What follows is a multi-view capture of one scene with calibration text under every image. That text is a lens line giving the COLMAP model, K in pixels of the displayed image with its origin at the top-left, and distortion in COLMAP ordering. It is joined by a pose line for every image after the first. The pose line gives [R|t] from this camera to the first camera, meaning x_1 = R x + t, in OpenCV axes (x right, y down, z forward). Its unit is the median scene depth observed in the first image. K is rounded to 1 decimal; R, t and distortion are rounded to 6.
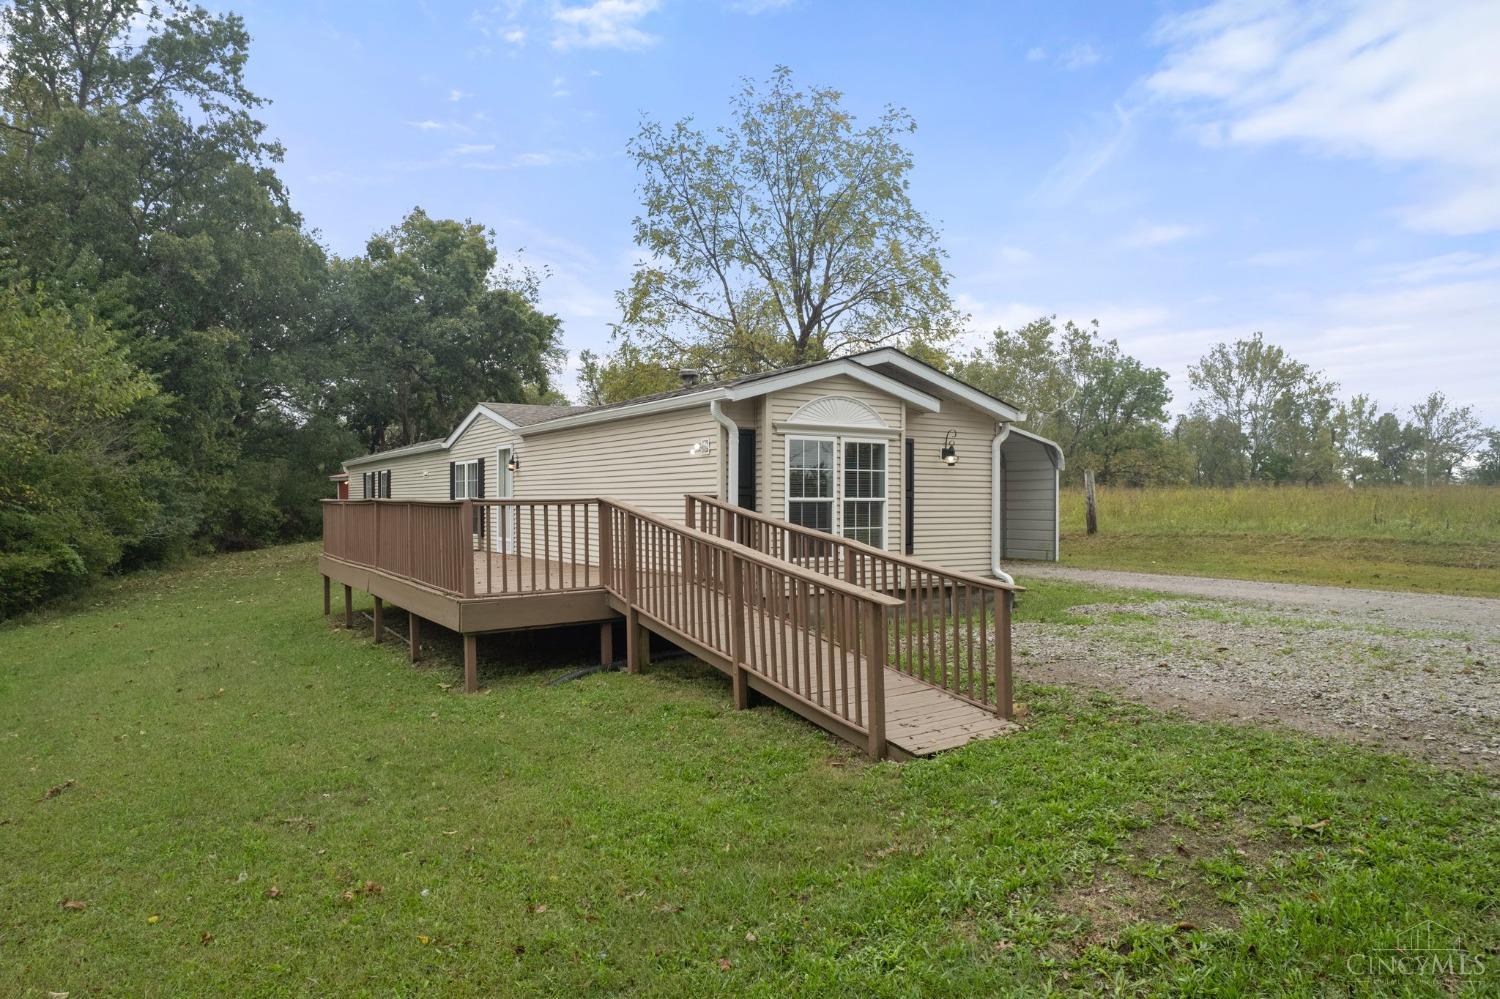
lens RADIAL K [[956.4, 0, 750.0], [0, 956.4, 499.5], [0, 0, 1]] dist [-0.078957, 0.068300]
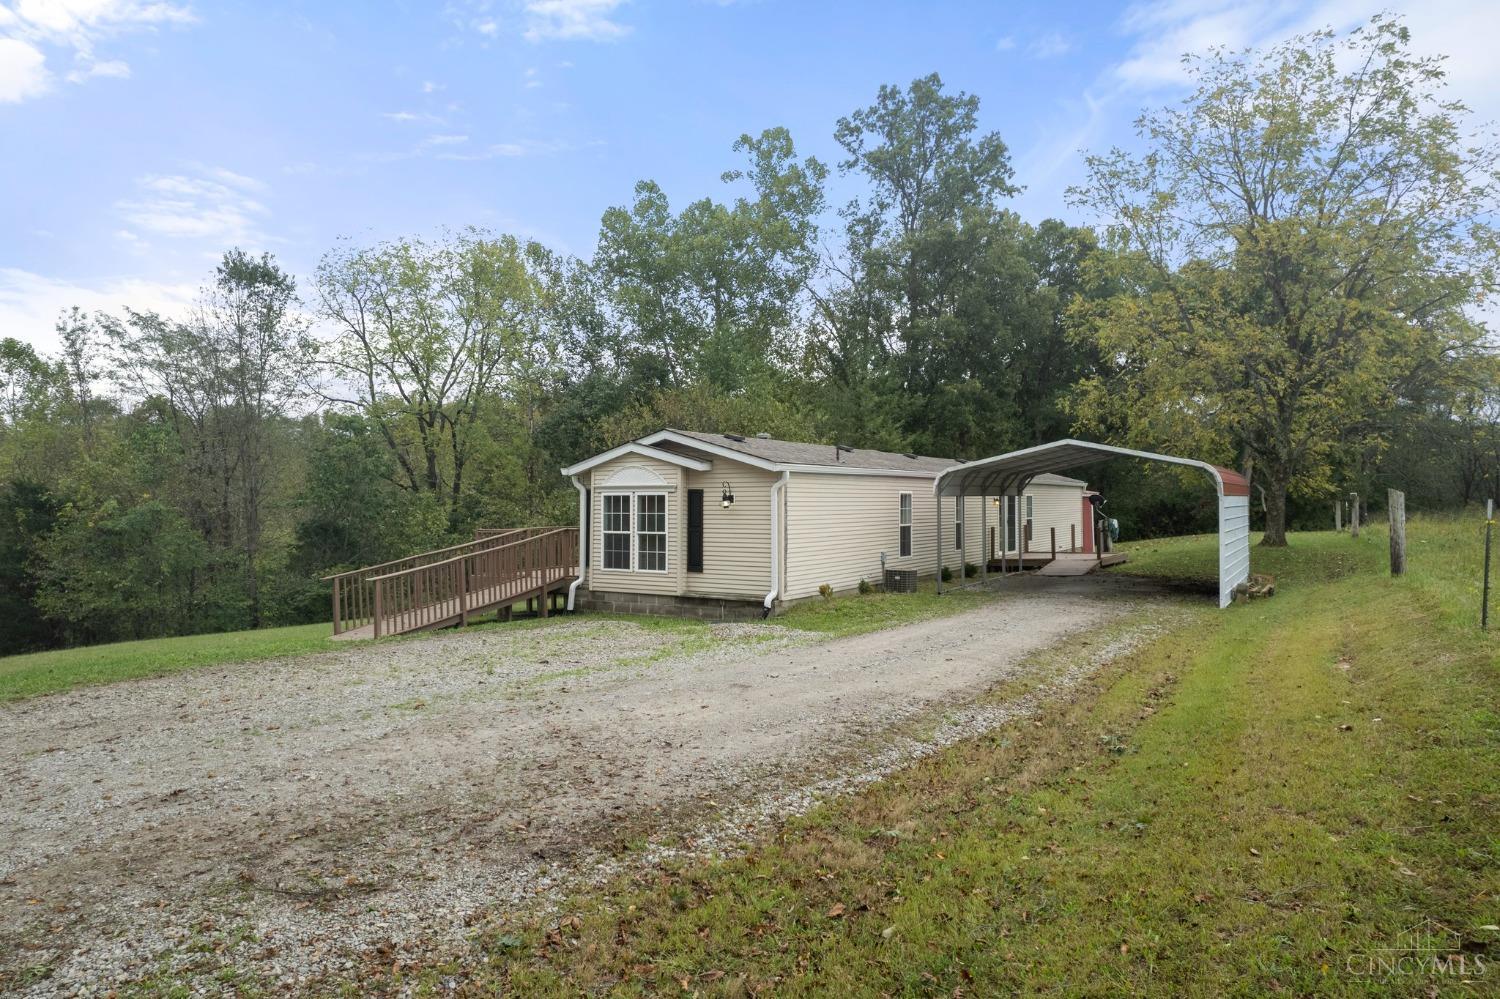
lens RADIAL K [[956.4, 0, 750.0], [0, 956.4, 499.5], [0, 0, 1]] dist [-0.078957, 0.068300]
pose [[0.432690, -0.003950, -0.901534, 1.523272], [0.003961, 0.999989, -0.002480, -0.047540], [0.901534, -0.002498, 0.432701, 0.485256]]
